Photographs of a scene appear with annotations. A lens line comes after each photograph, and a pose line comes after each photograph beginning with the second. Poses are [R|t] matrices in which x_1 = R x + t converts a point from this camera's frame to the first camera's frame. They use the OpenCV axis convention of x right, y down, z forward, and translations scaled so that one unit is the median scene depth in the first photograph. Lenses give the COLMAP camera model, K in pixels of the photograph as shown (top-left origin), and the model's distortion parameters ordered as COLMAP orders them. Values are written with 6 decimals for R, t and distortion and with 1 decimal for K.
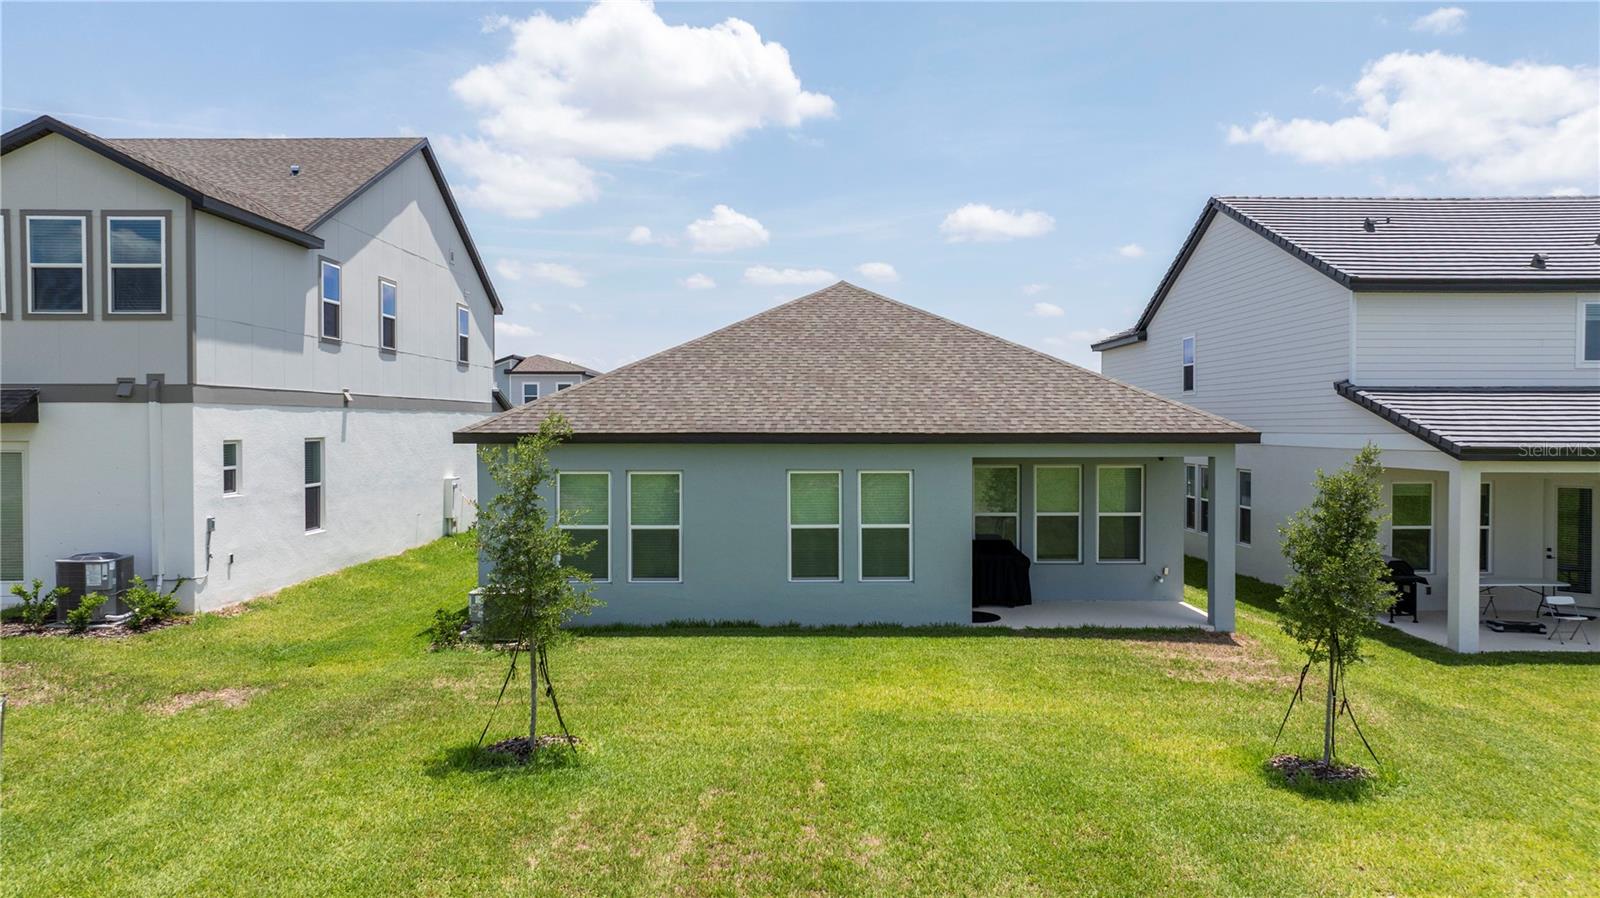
lens RADIAL K [[1122.0, 0, 800.0], [0, 1122.0, 449.0], [0, 0, 1]] dist [-0.047952, 0.048206]
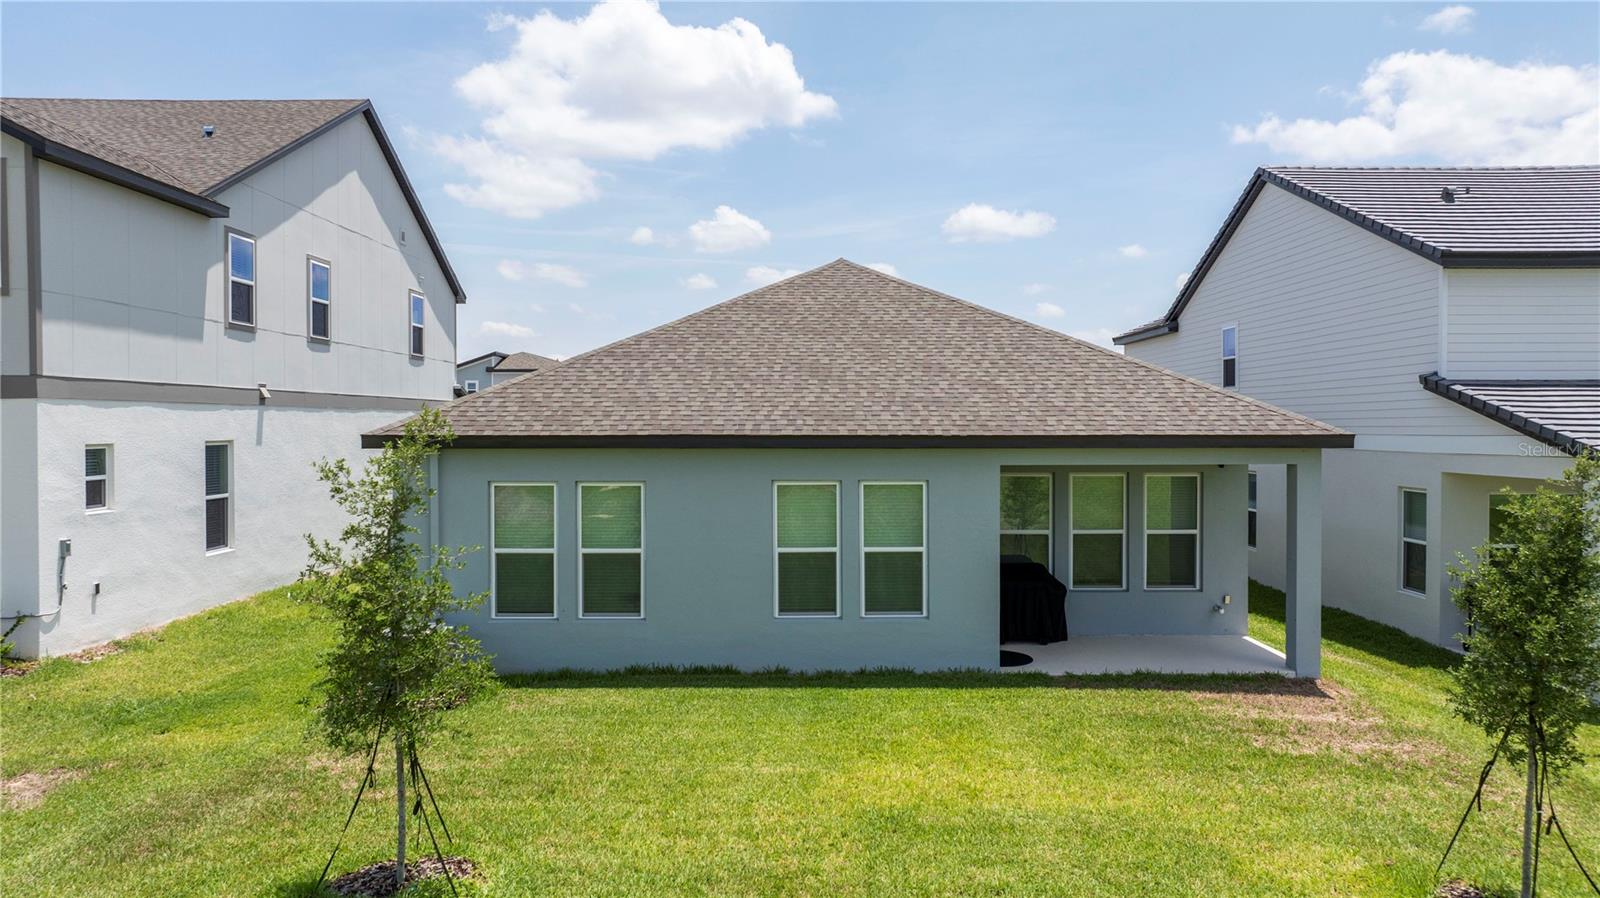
lens RADIAL K [[1122.0, 0, 800.0], [0, 1122.0, 449.0], [0, 0, 1]] dist [-0.047952, 0.048206]
pose [[0.999997, -0.000366, -0.002560, 0.009805], [0.000363, 0.999999, -0.001211, -0.003182], [0.002560, 0.001210, 0.999996, 0.177165]]
